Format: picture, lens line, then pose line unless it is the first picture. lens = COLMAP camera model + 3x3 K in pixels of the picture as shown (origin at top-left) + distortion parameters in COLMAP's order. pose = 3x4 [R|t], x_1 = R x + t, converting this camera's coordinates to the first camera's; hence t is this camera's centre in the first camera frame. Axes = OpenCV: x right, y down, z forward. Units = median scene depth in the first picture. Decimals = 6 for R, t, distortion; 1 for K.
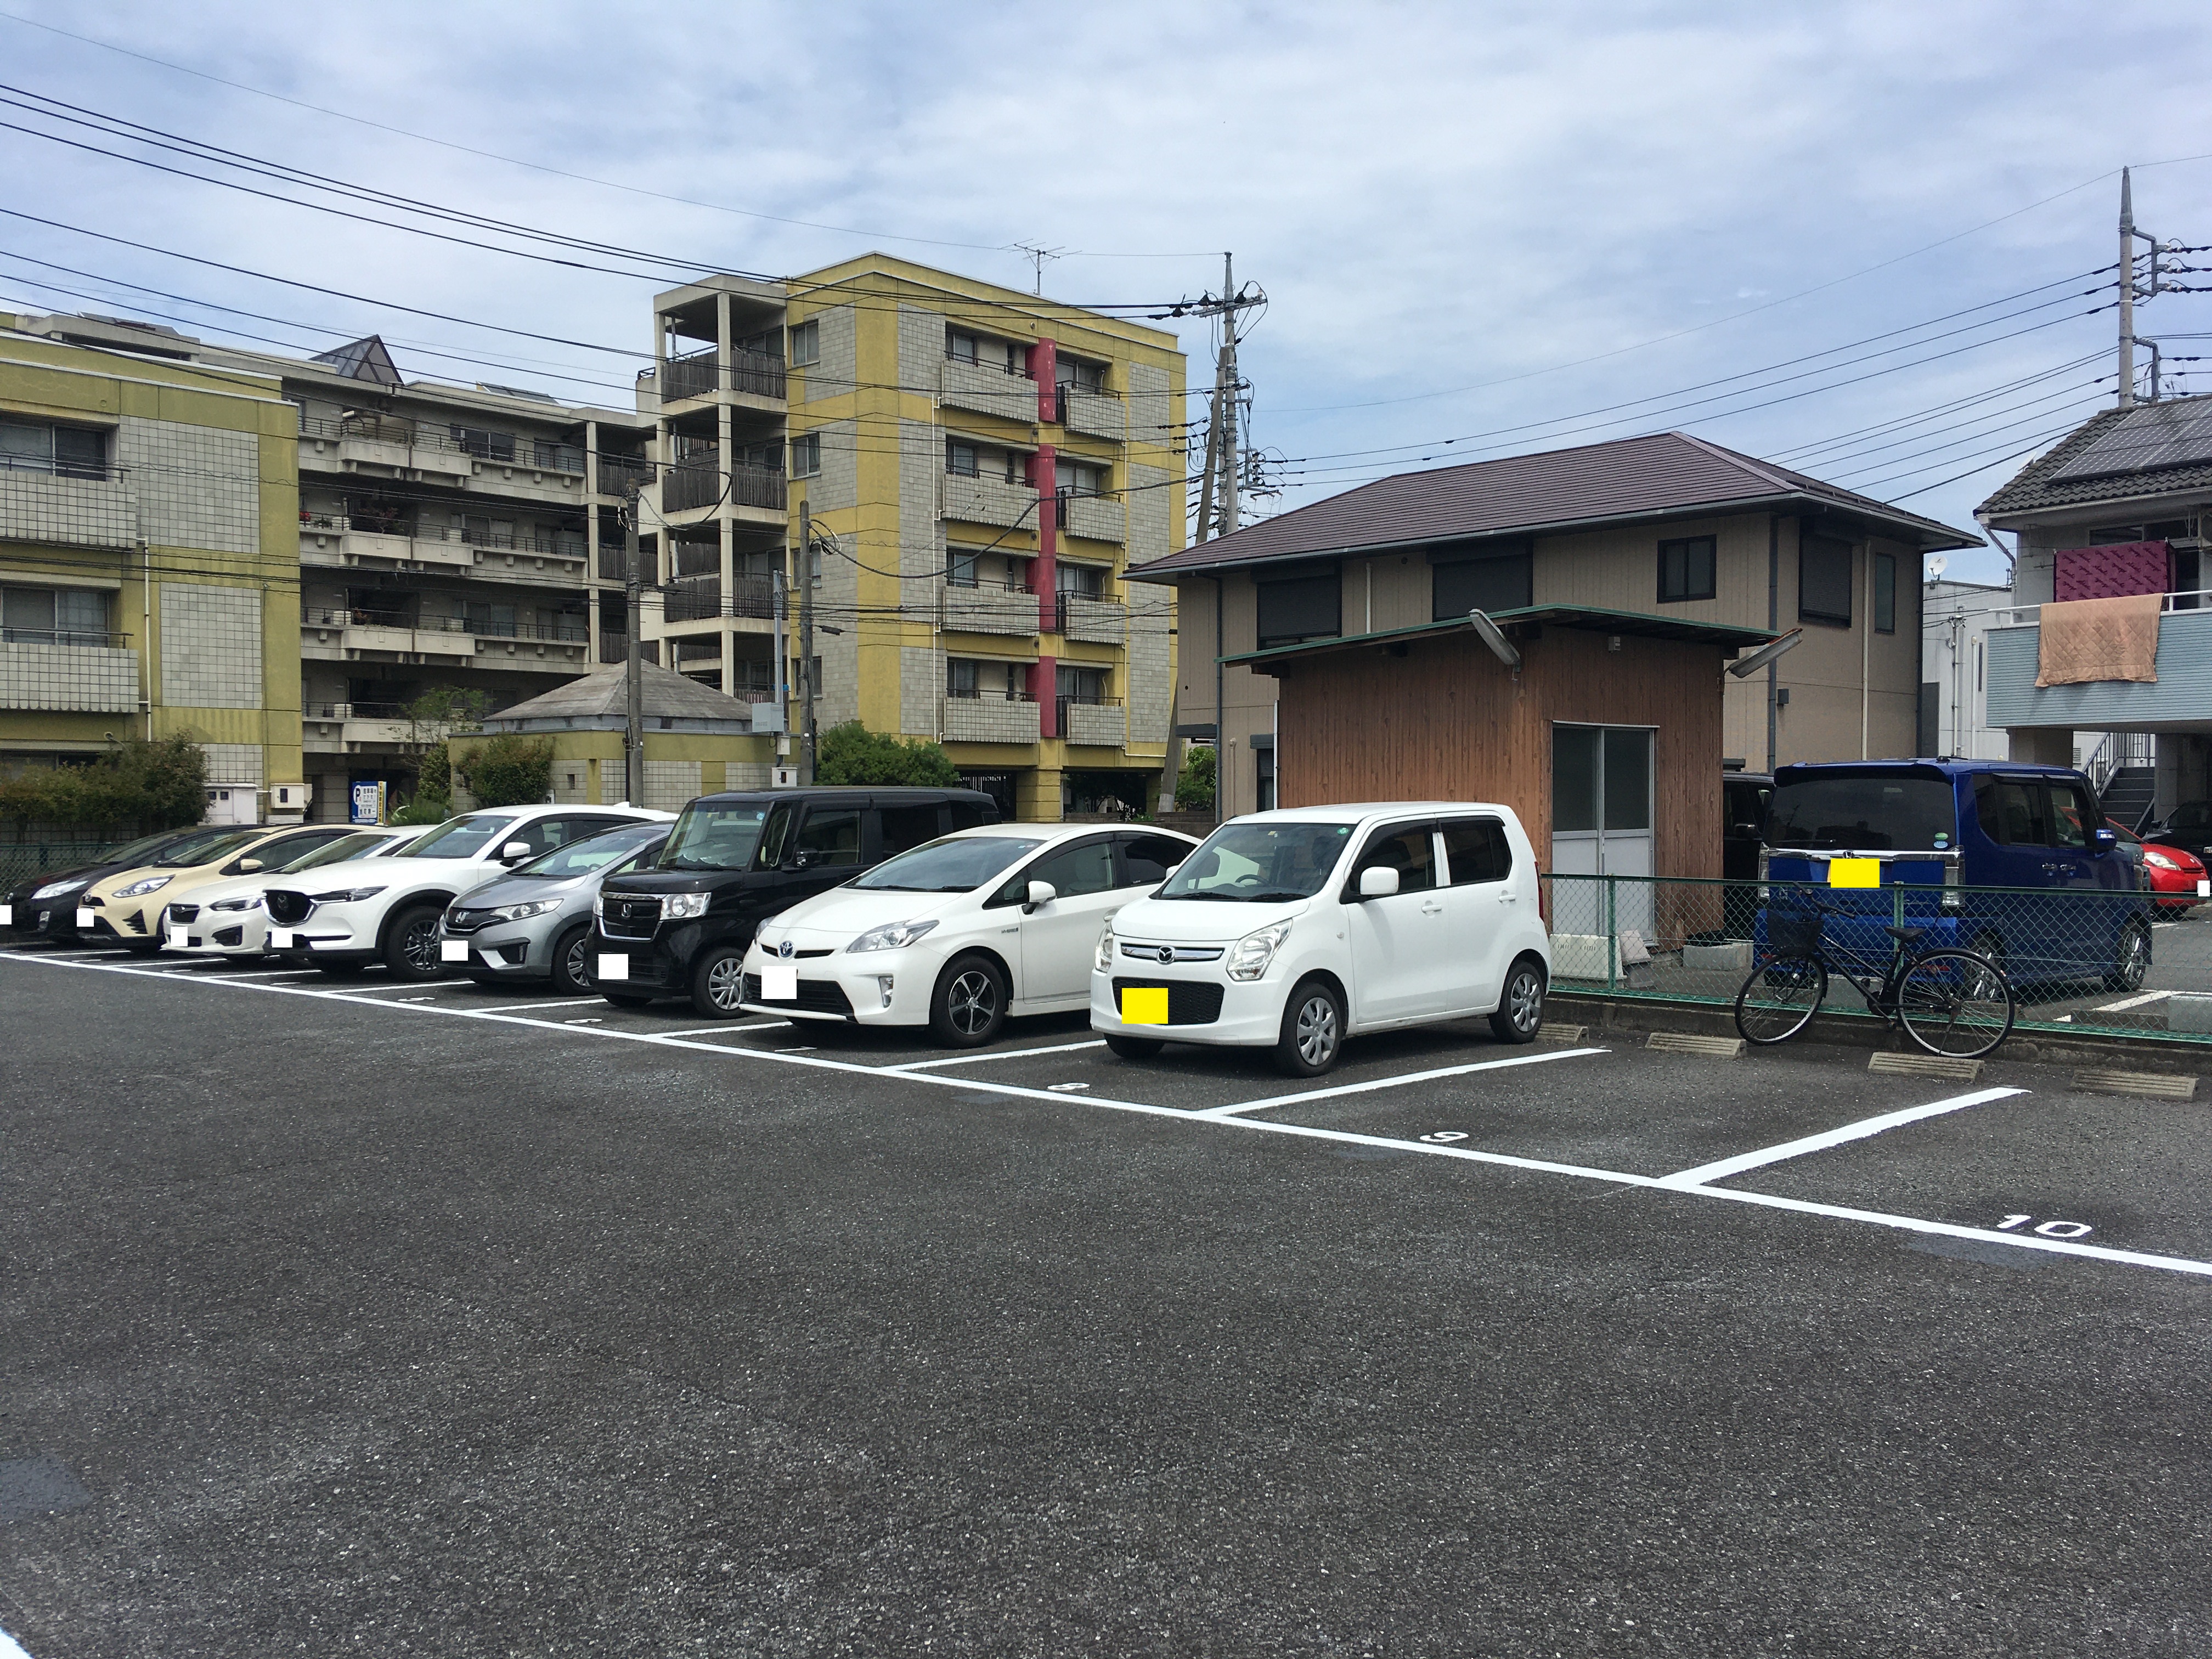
lens RADIAL K [[1815.6, 0, 1100.4], [0, 1815.6, 838.9], [0, 0, 1]] dist [0.117123, -0.179446]
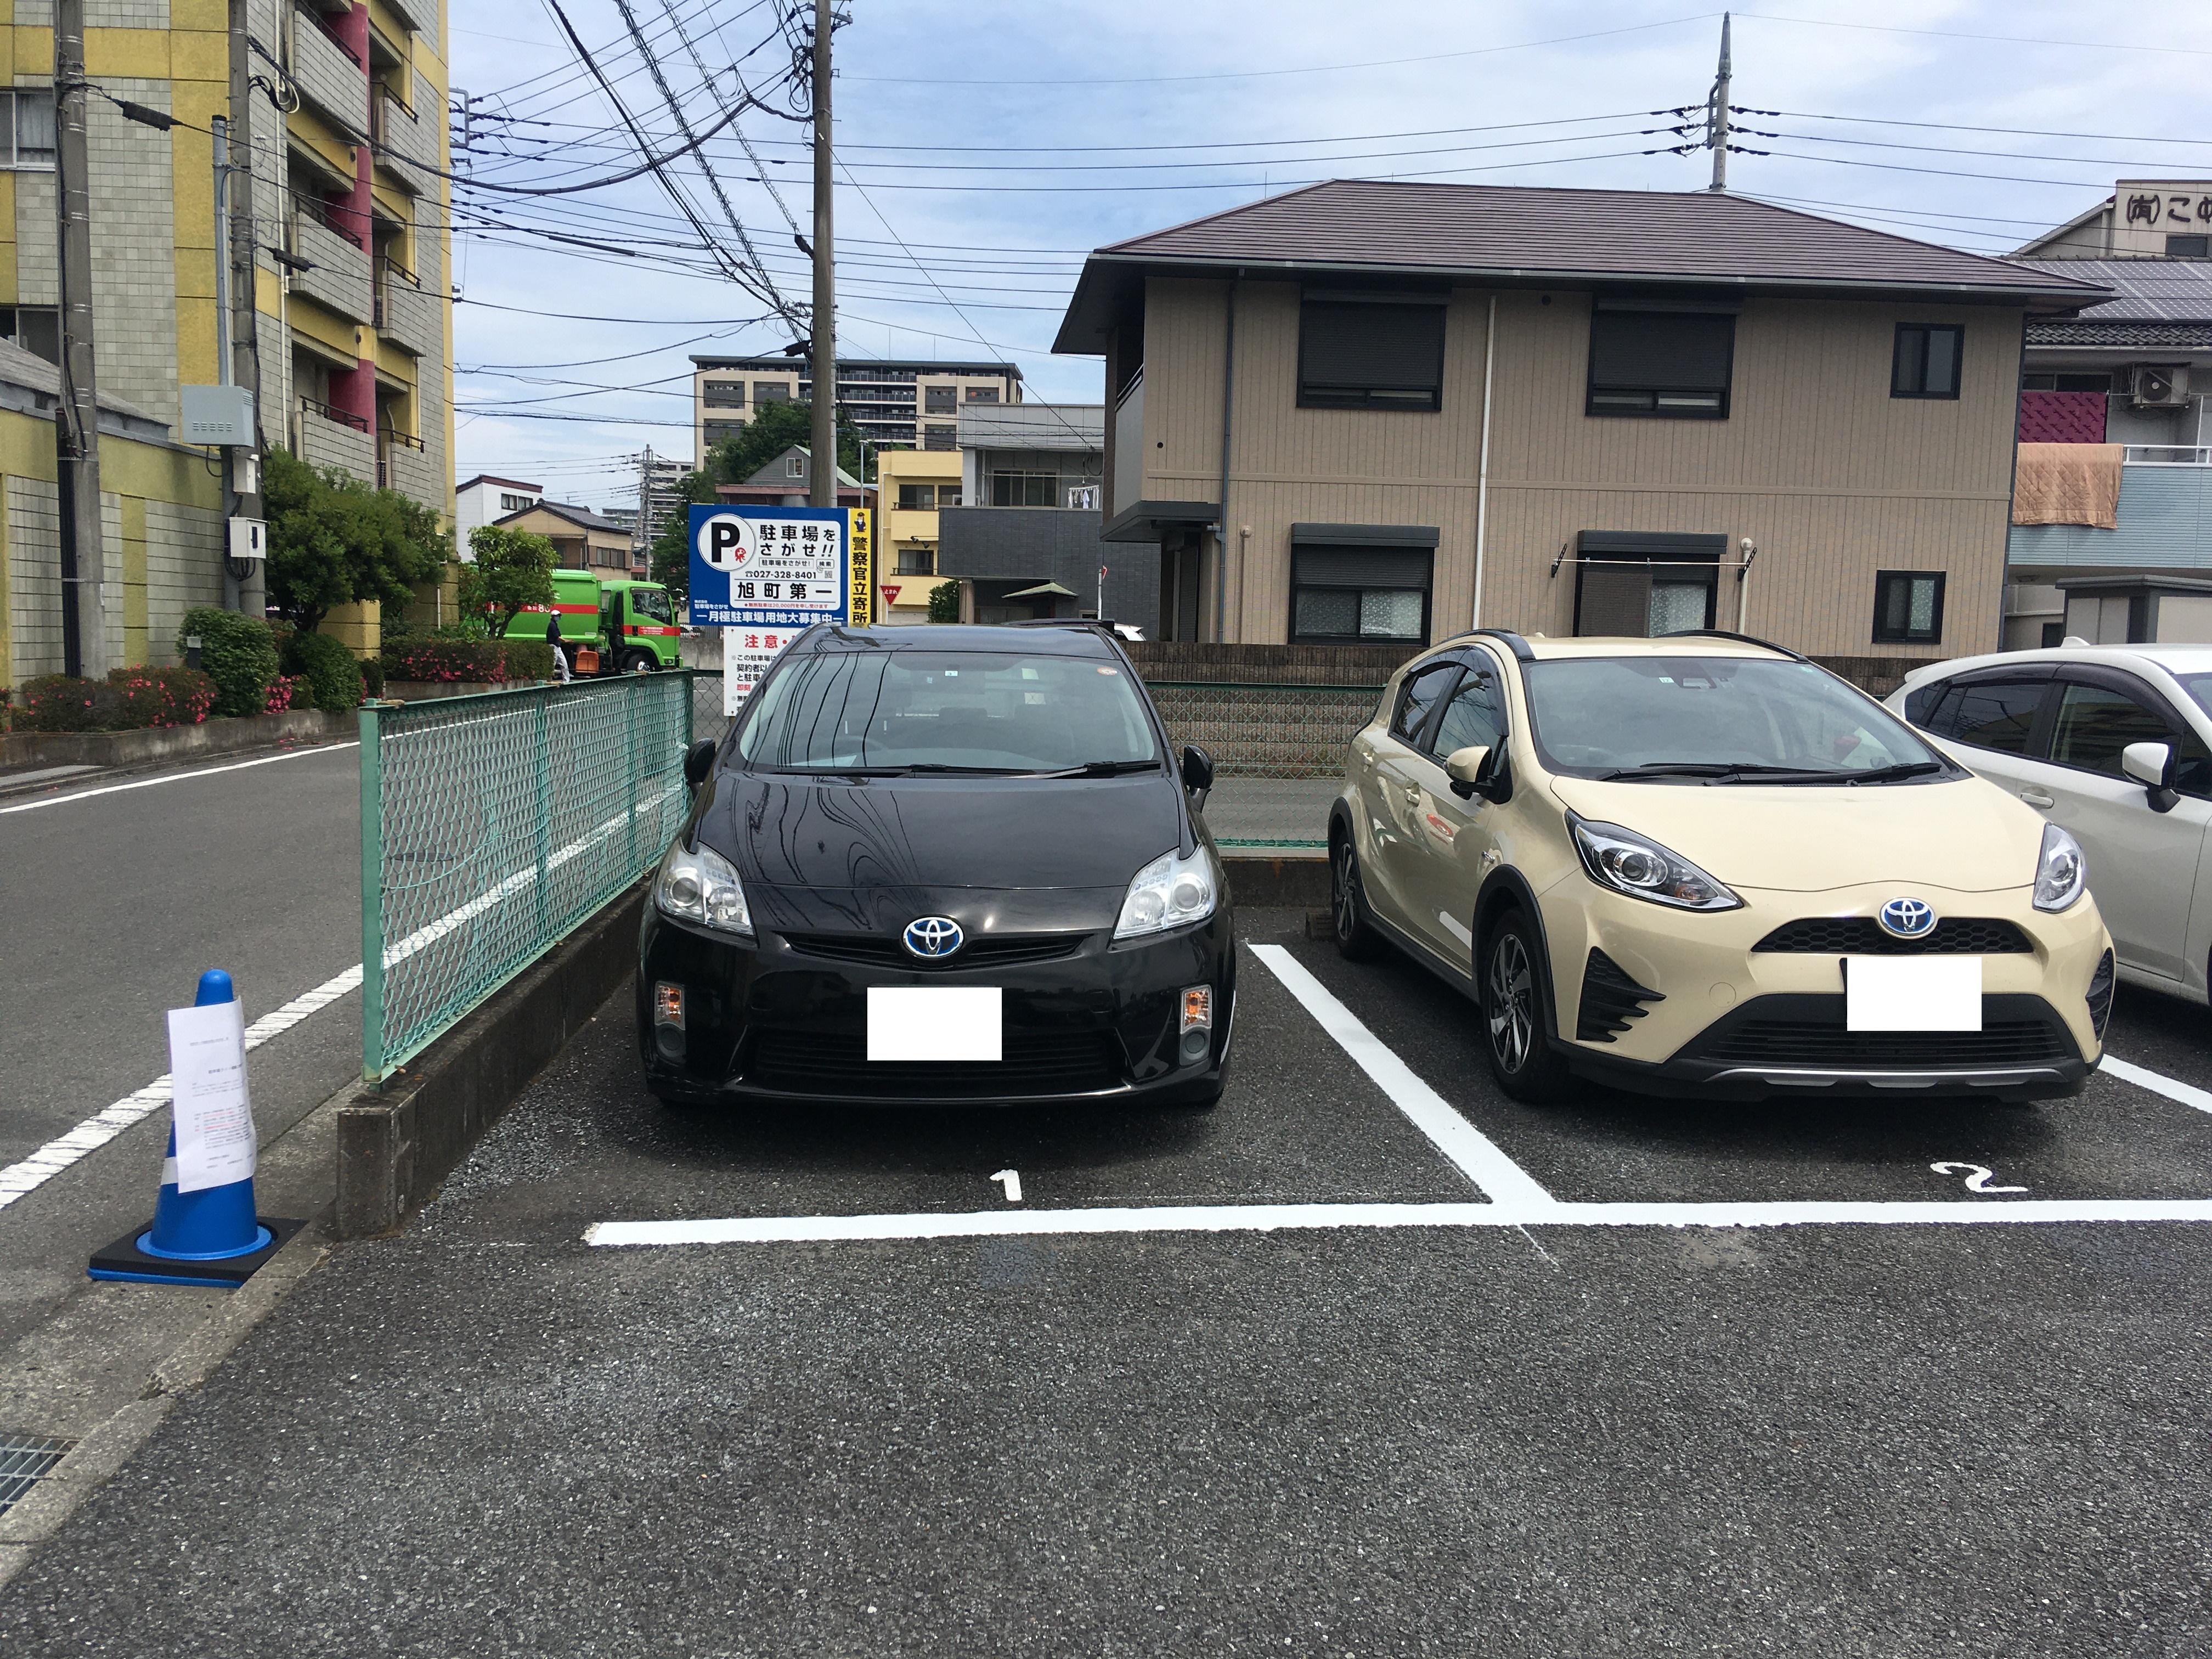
lens RADIAL K [[1815.6, 0, 1100.4], [0, 1815.6, 838.9], [0, 0, 1]] dist [0.117123, -0.179446]
pose [[0.643346, -0.073560, 0.762033, -0.607096], [-0.000190, 0.995358, 0.096243, -0.010517], [-0.765576, -0.062062, 0.640345, 0.750400]]
